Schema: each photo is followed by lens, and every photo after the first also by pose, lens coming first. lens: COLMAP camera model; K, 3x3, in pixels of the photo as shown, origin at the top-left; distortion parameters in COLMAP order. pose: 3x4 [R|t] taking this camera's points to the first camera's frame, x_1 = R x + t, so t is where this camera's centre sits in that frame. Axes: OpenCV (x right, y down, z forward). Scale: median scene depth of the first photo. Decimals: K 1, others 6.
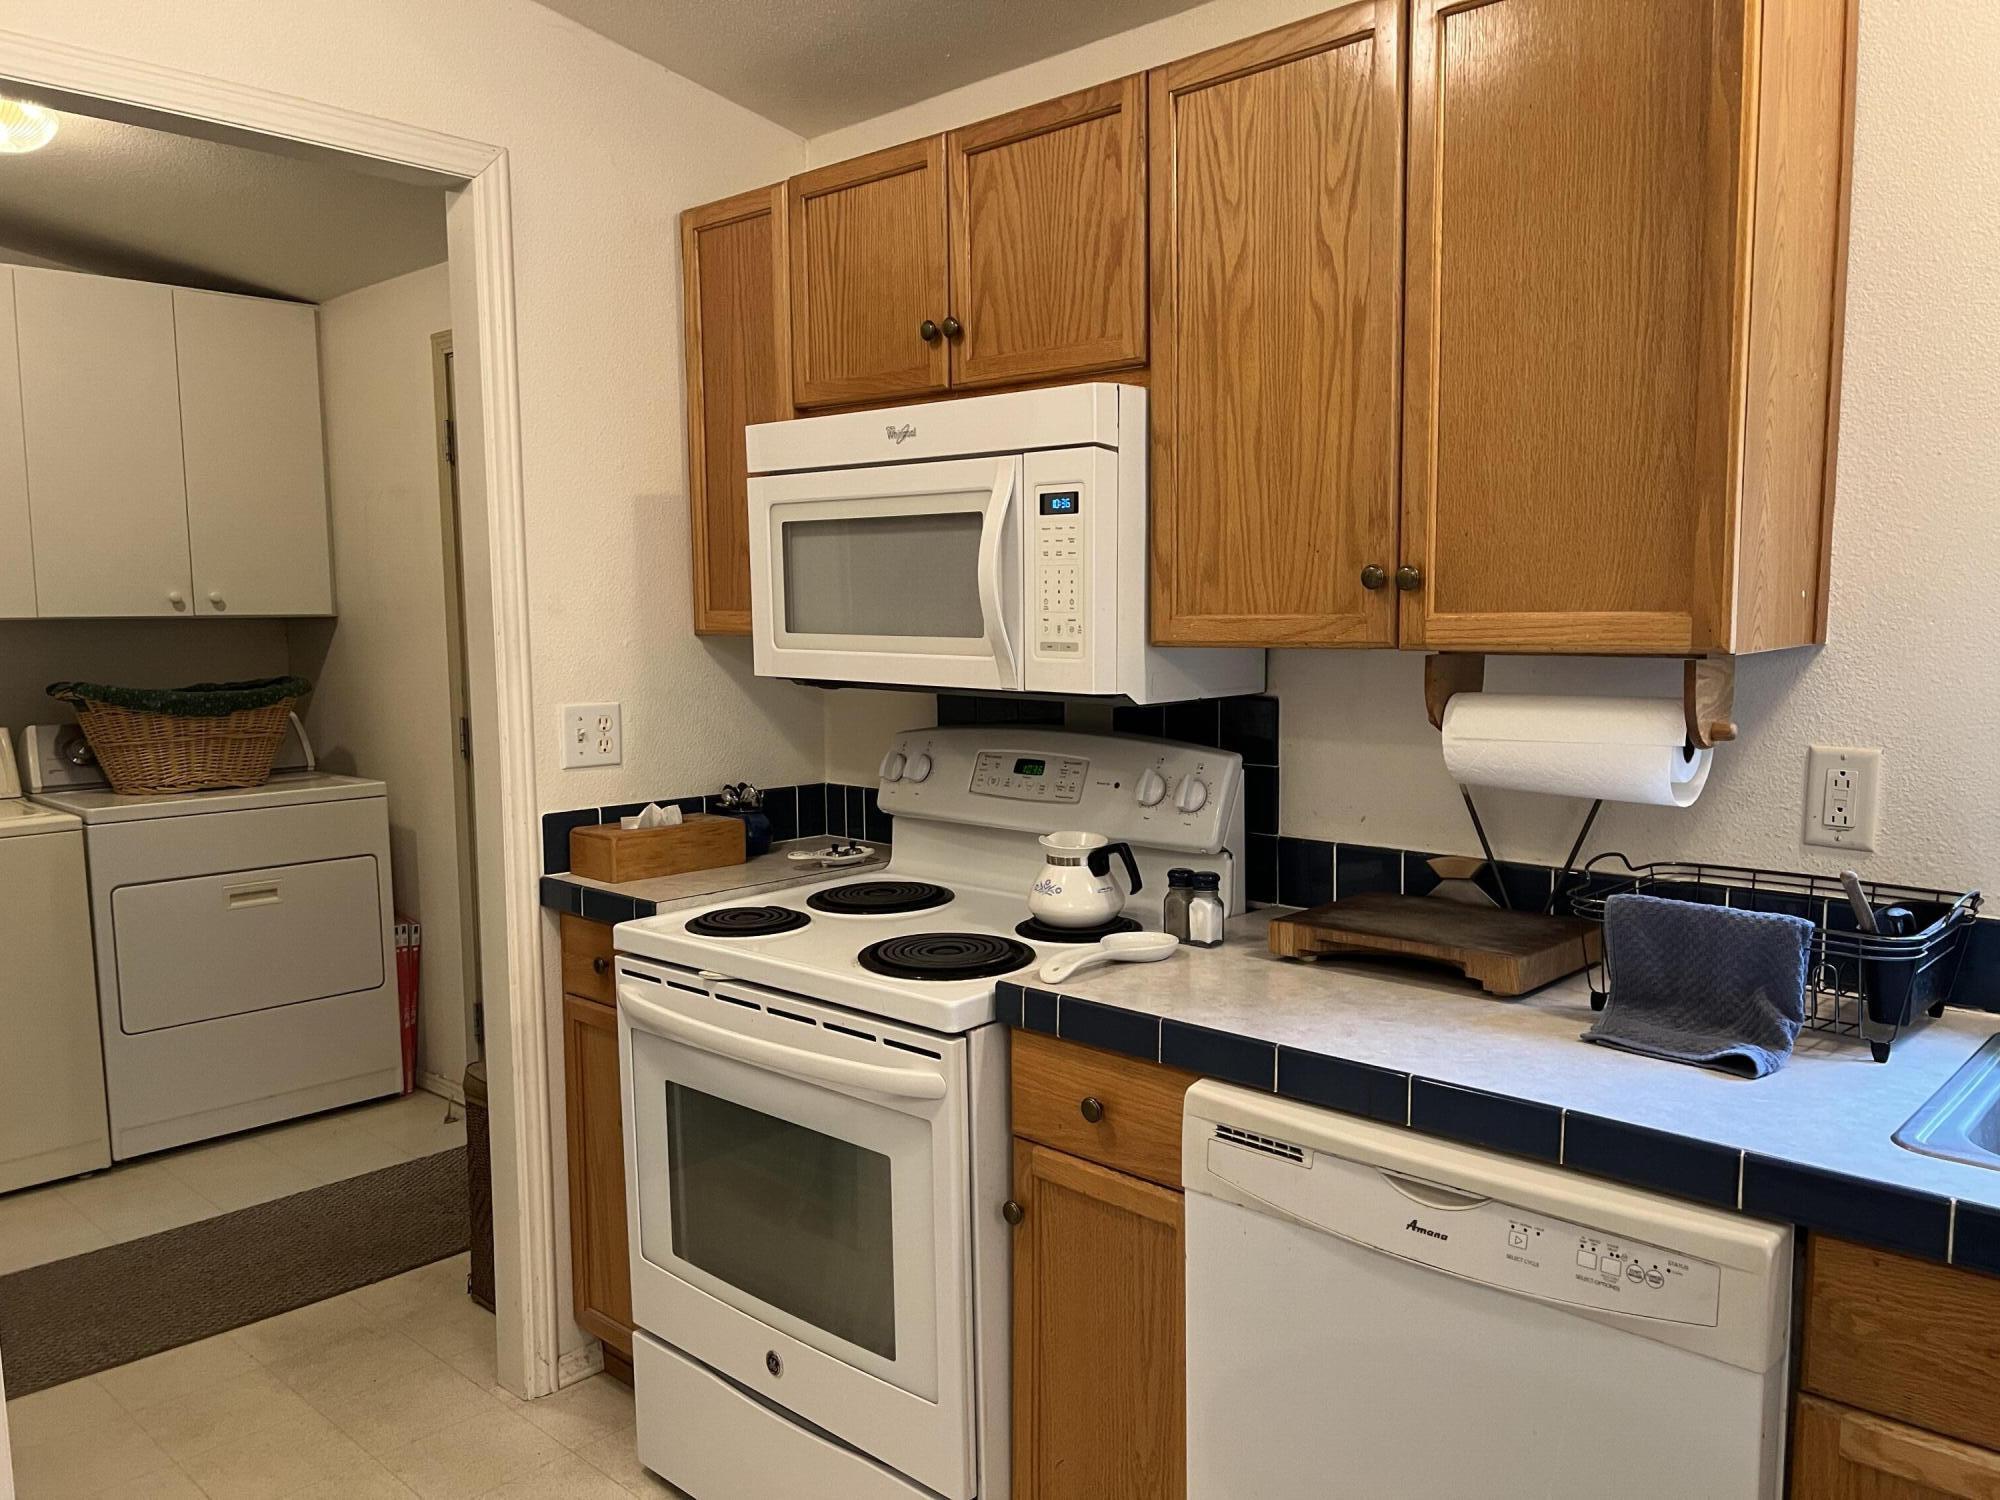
lens RADIAL K [[1508.6, 0, 1000.0], [0, 1508.6, 750.0], [0, 0, 1]] dist [0.008357, 0.001567]
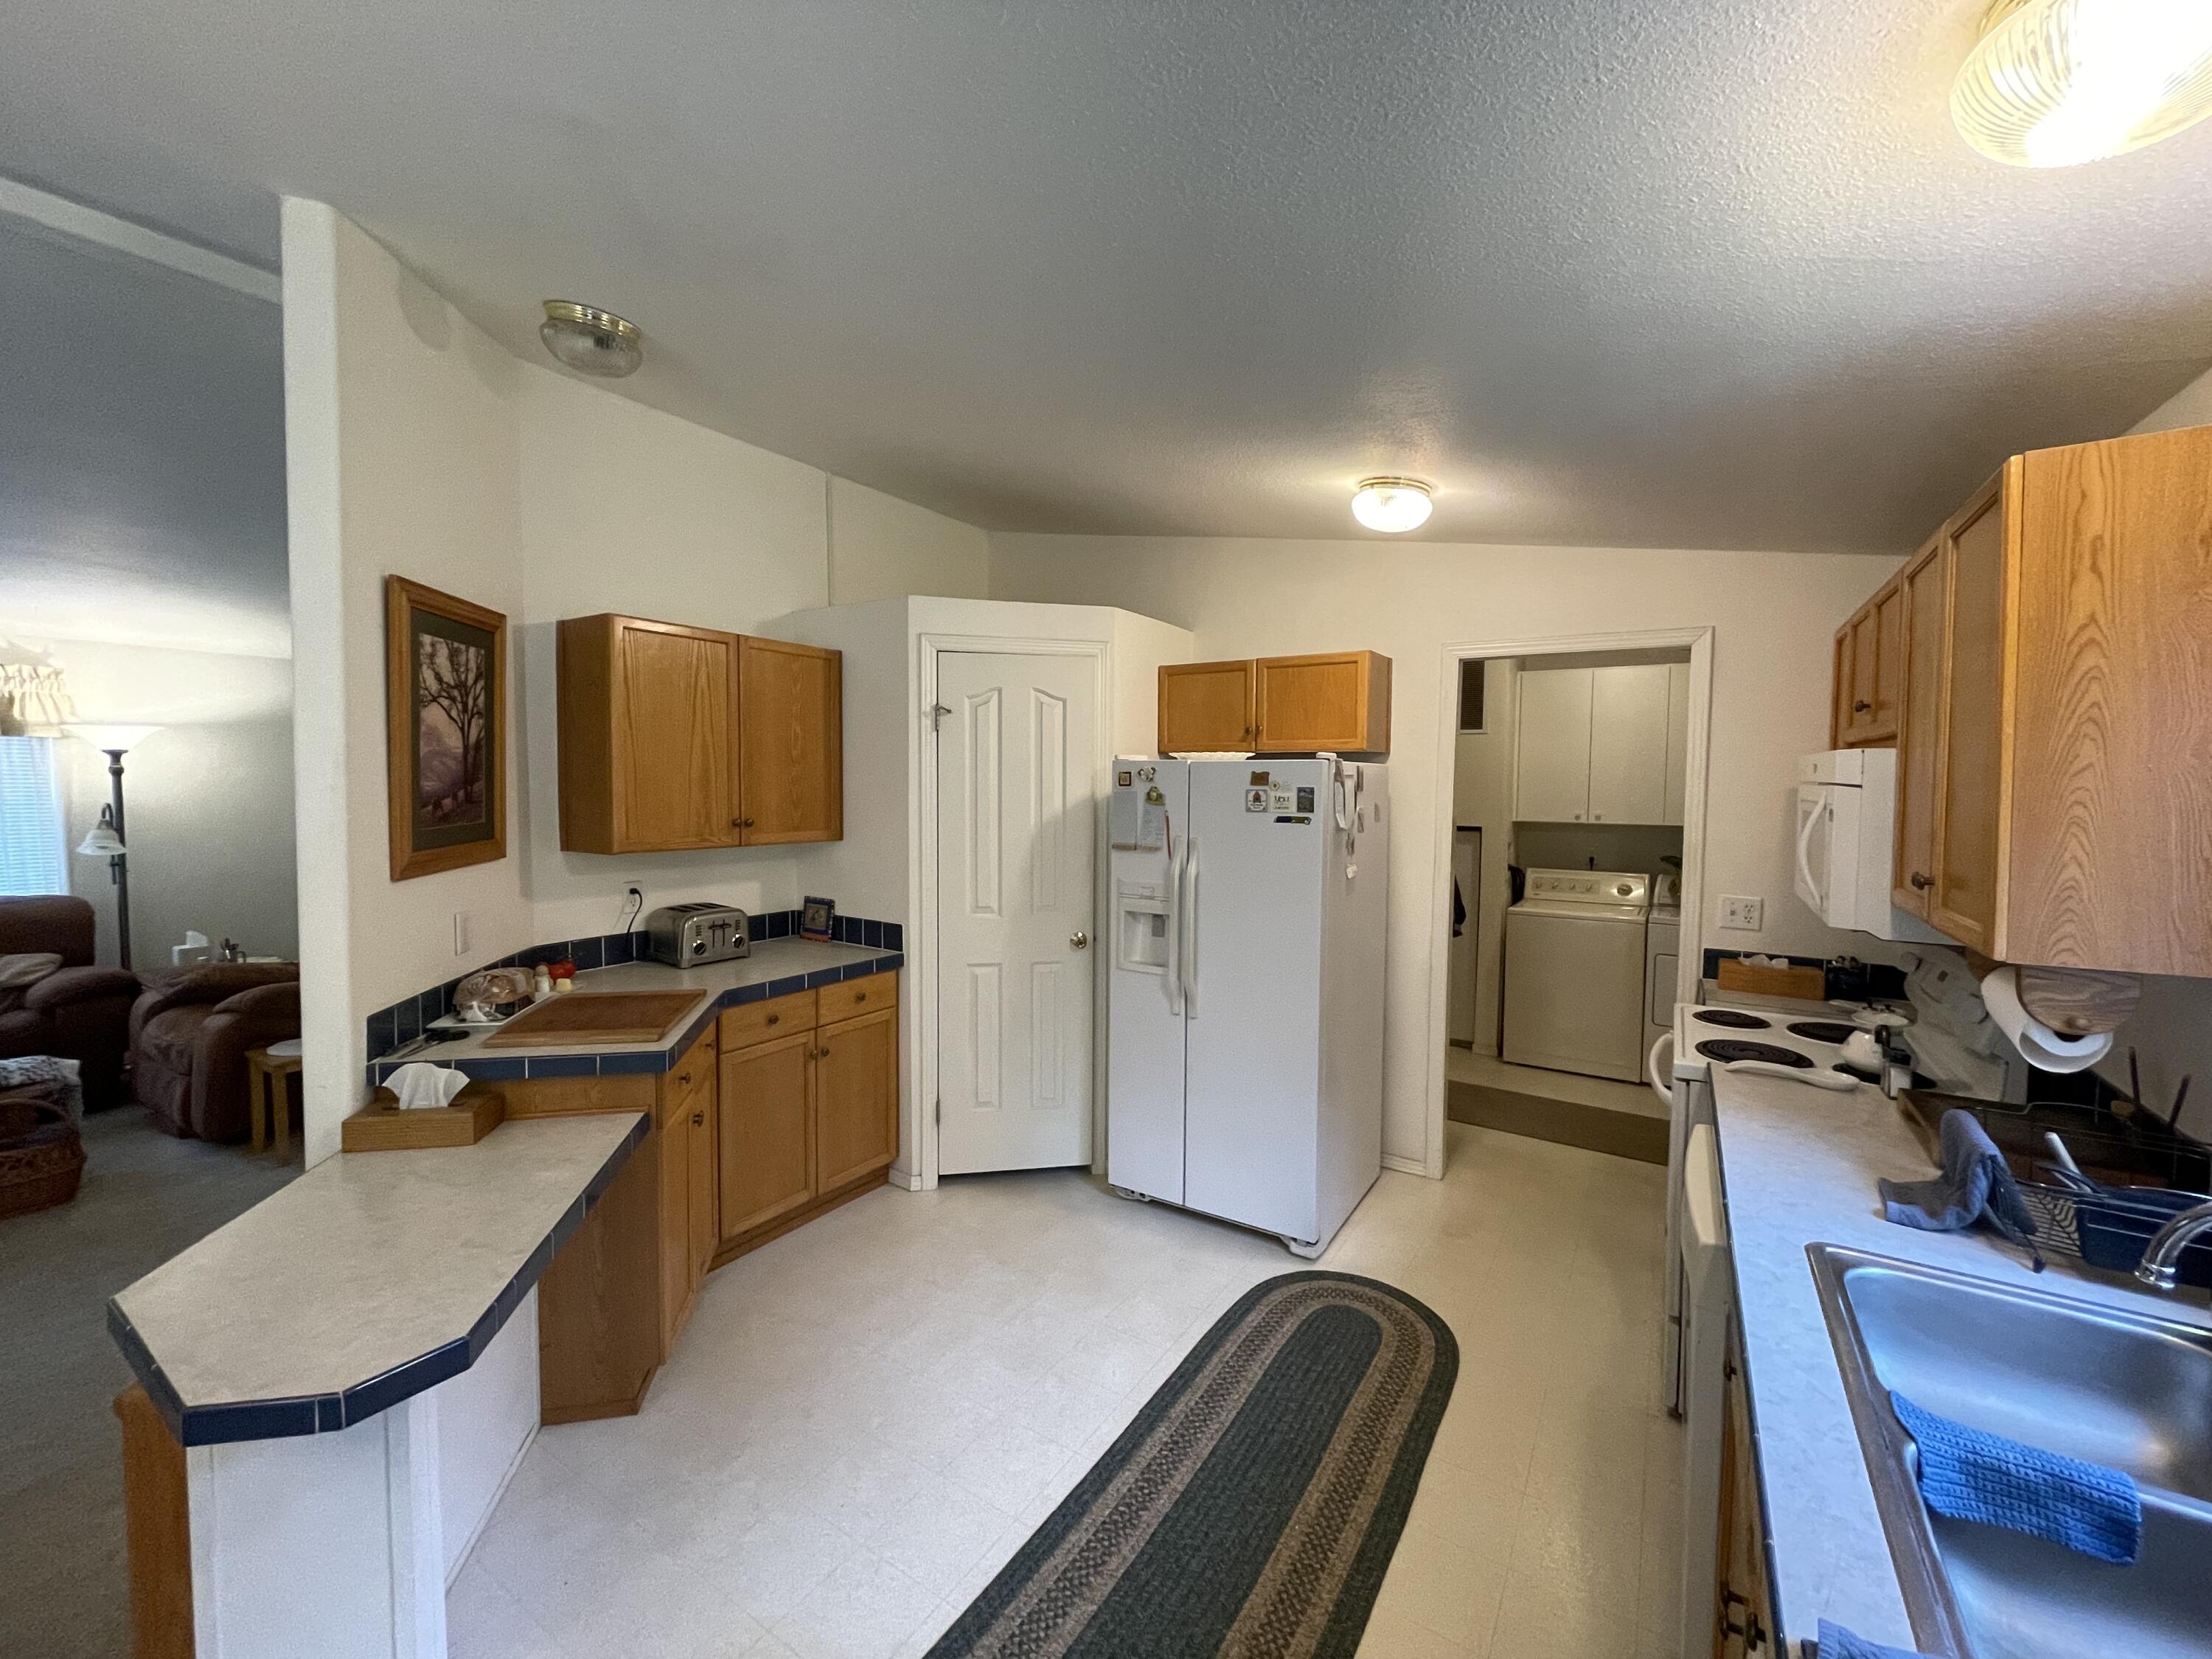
lens RADIAL K [[899.6, 0, 1106.0], [0, 899.6, 829.5], [0, 0, 1]] dist [0.000200, 0.000009]
pose [[0.184962, 0.067127, -0.980450, 0.700774], [-0.108753, 0.992935, 0.047466, -0.082584], [0.976710, 0.097848, 0.190956, -0.013343]]
